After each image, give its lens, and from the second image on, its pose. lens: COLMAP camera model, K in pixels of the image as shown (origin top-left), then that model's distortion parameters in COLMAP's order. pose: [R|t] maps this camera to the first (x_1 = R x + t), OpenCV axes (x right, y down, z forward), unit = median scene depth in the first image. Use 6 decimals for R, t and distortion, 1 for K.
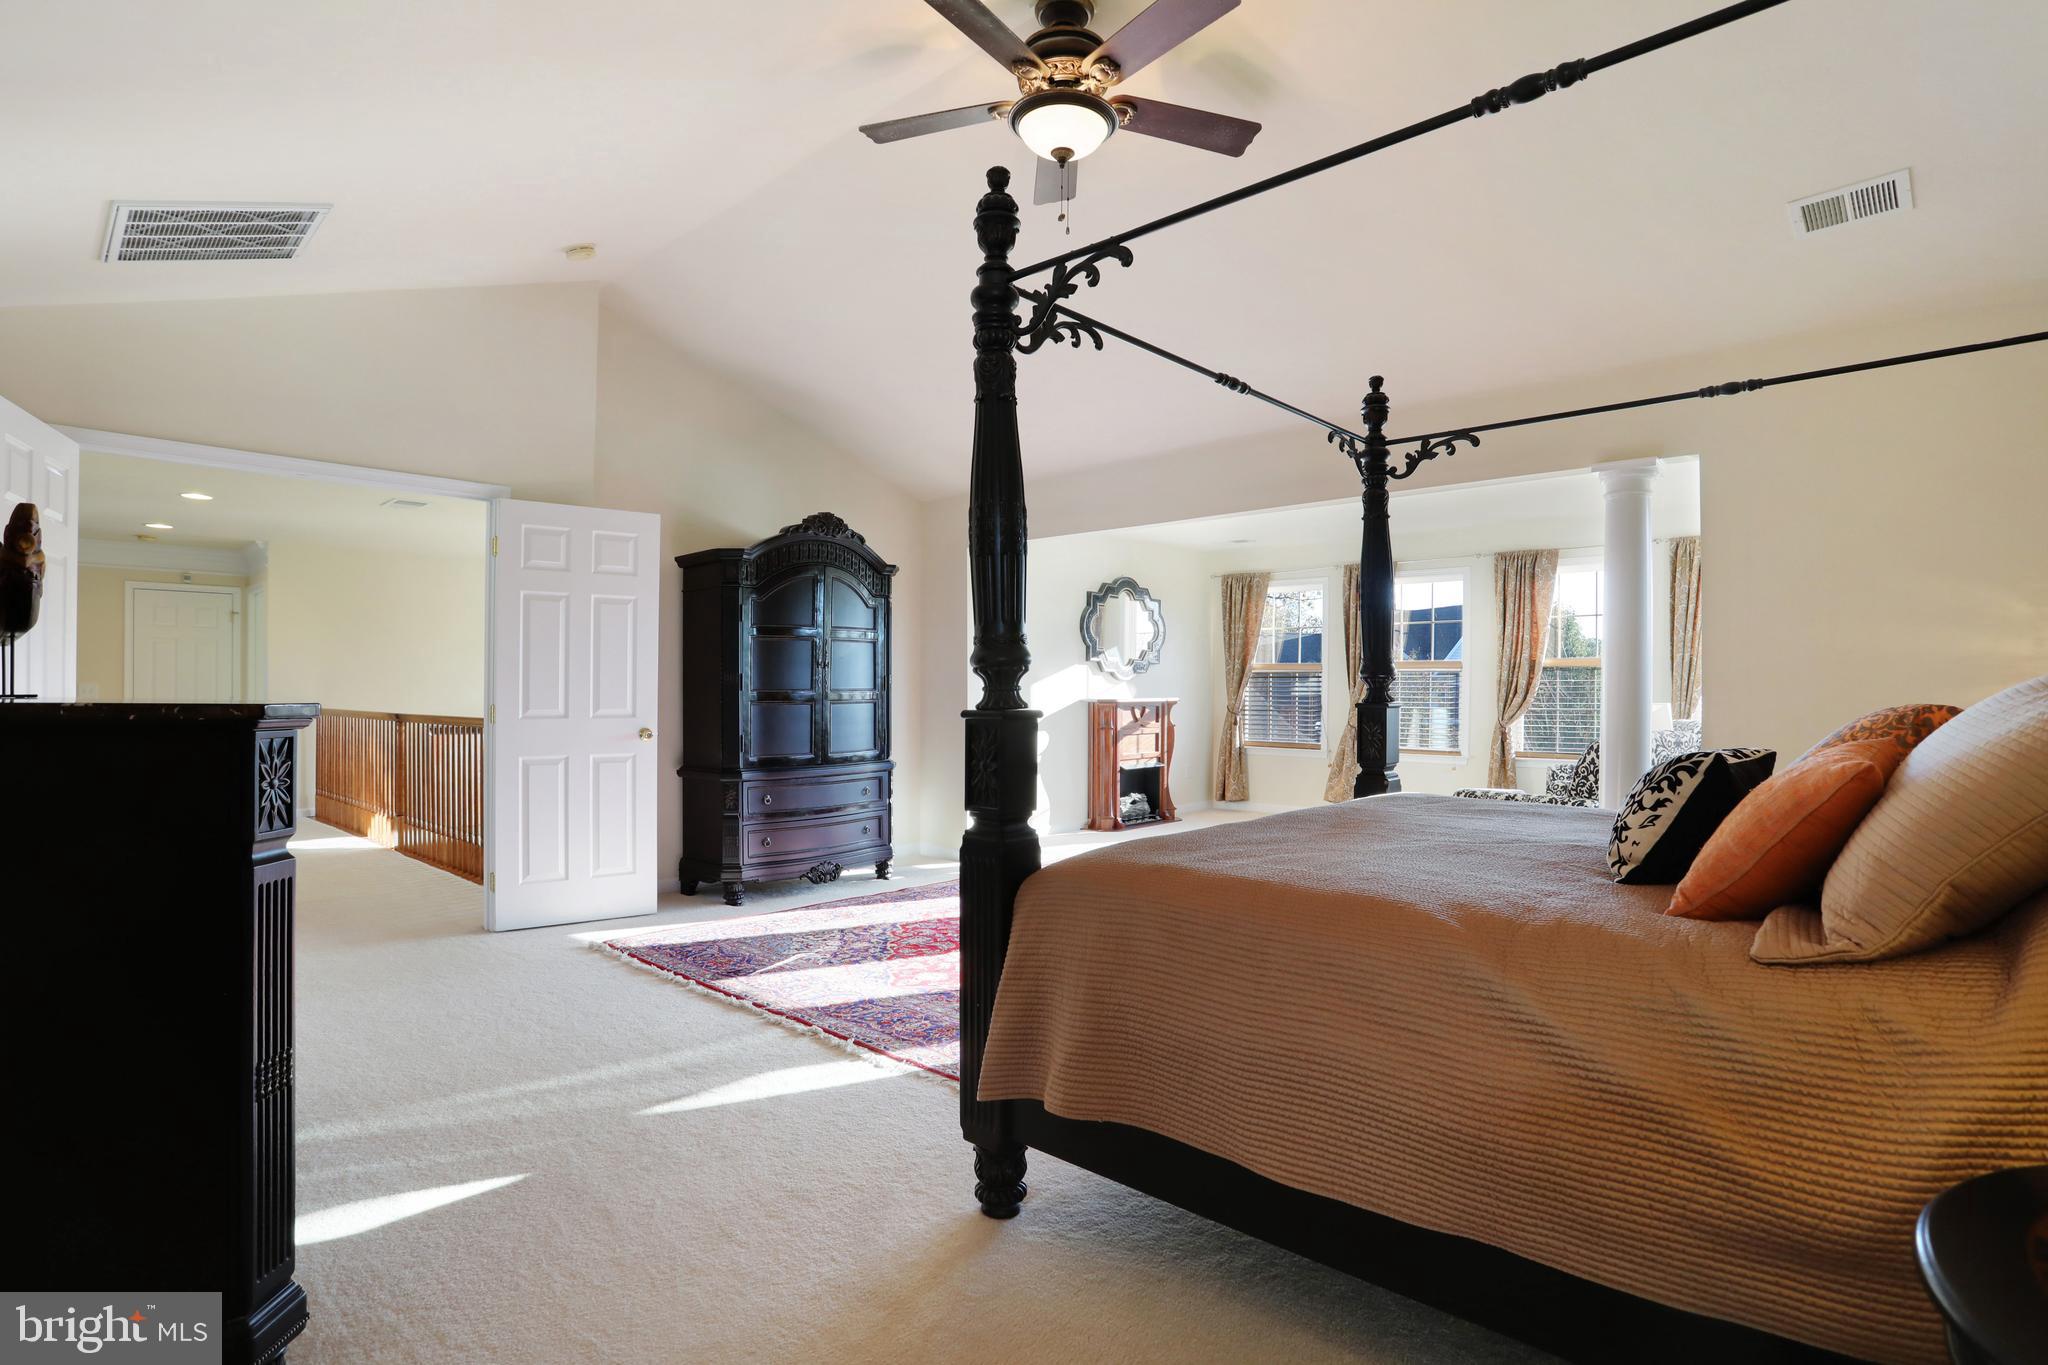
lens RADIAL K [[1039.6, 0, 1038.8], [0, 1039.6, 687.4], [0, 0, 1]] dist [-0.023573, 0.007661]
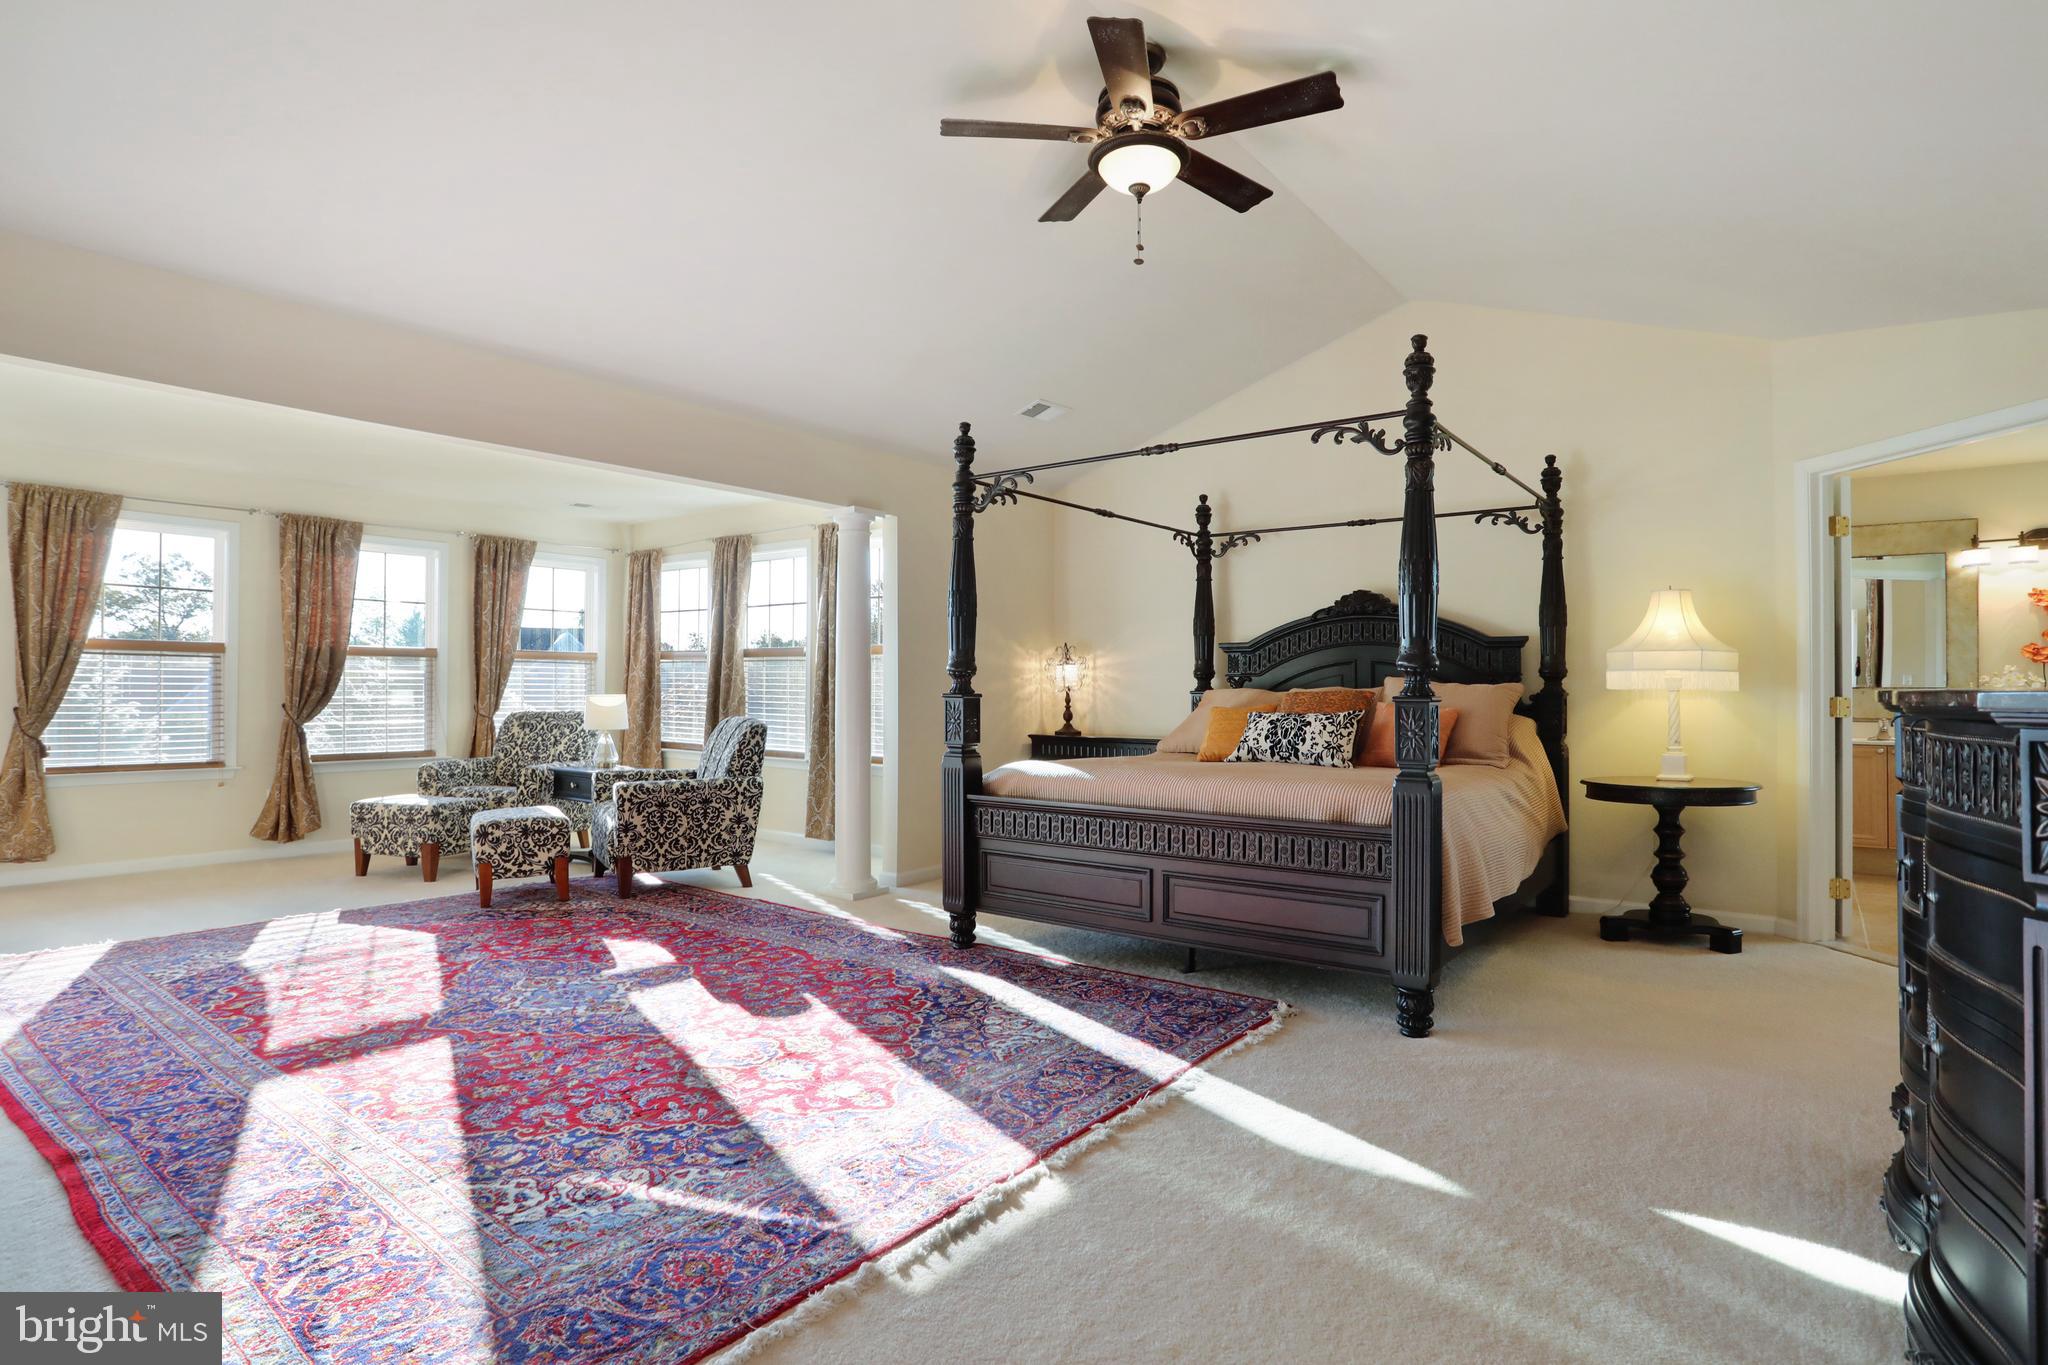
lens RADIAL K [[1039.6, 0, 1036.2], [0, 1039.6, 686.3], [0, 0, 1]] dist [-0.023573, 0.007661]
pose [[-0.106600, 0.007726, 0.994272, -0.683387], [-0.007940, 0.999931, -0.008621, 0.013150], [-0.994270, -0.008813, -0.106531, 0.805057]]
